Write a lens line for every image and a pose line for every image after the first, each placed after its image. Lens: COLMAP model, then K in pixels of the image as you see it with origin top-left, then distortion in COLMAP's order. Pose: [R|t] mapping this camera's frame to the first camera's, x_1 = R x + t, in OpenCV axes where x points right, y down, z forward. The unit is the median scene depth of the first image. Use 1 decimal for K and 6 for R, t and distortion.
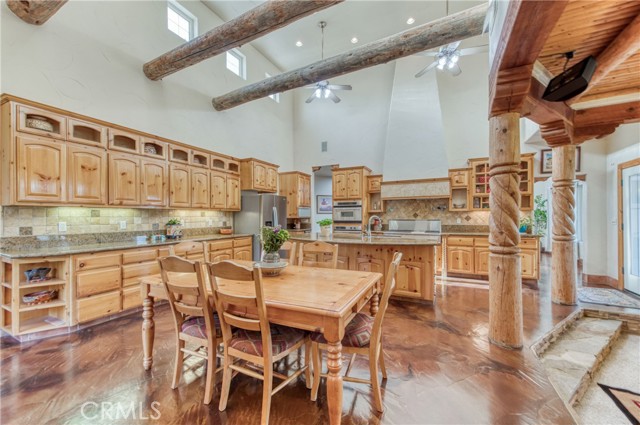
lens RADIAL K [[250.4, 0, 320.2], [0, 250.4, 215.8], [0, 0, 1]] dist [0.010966, 0.000009]
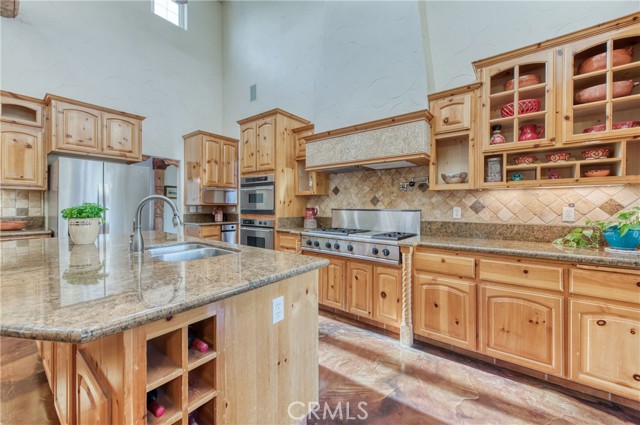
lens RADIAL K [[256.6, 0, 322.0], [0, 256.6, 205.3], [0, 0, 1]] dist [0.002330, 0.000101]
pose [[0.984186, 0.008152, -0.176949, 0.401265], [-0.008003, 0.999967, 0.001552, 0.008508], [0.176956, -0.000111, 0.984219, 0.513793]]
